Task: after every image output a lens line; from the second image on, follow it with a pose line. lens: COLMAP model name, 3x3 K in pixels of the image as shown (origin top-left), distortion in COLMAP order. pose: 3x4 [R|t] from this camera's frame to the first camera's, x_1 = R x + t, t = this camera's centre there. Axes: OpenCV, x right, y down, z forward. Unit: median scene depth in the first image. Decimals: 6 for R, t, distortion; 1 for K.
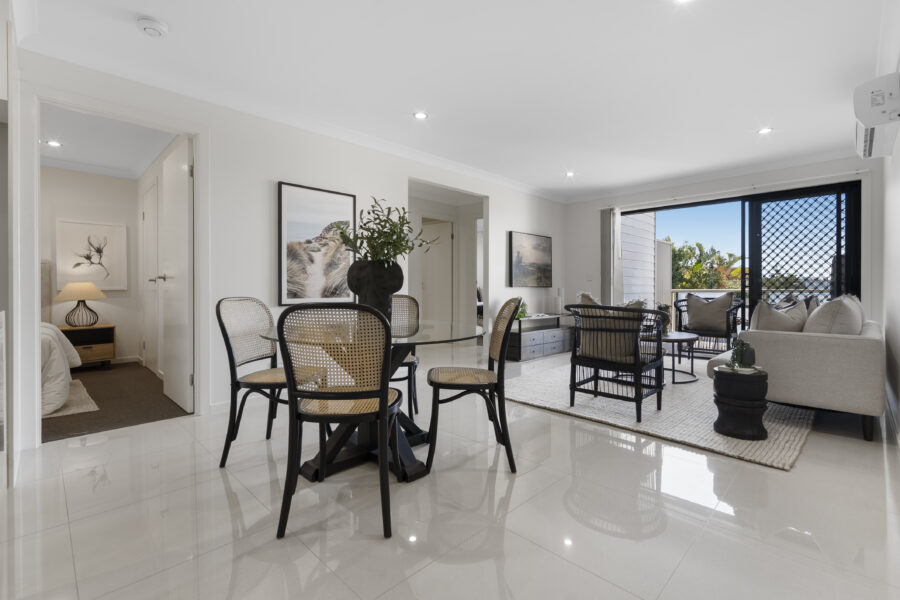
lens RADIAL K [[415.5, 0, 451.1], [0, 415.5, 291.6], [0, 0, 1]] dist [0.008852, -0.000512]
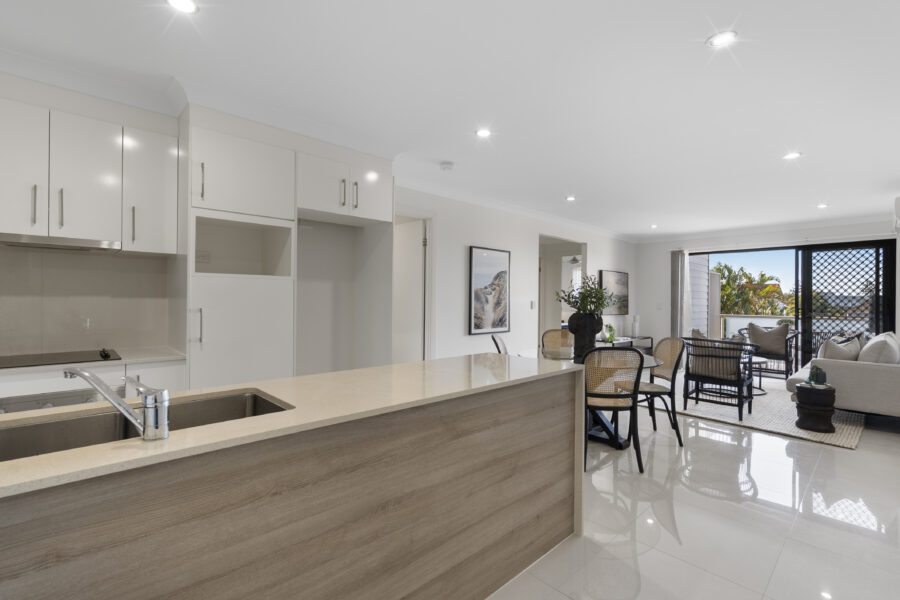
lens RADIAL K [[415.5, 0, 454.0], [0, 415.5, 301.0], [0, 0, 1]] dist [0.008852, -0.000512]
pose [[0.999608, 0.011941, -0.025325, -0.439785], [-0.012045, 0.999920, -0.003934, -0.073649], [0.025276, 0.004238, 0.999672, -0.409821]]
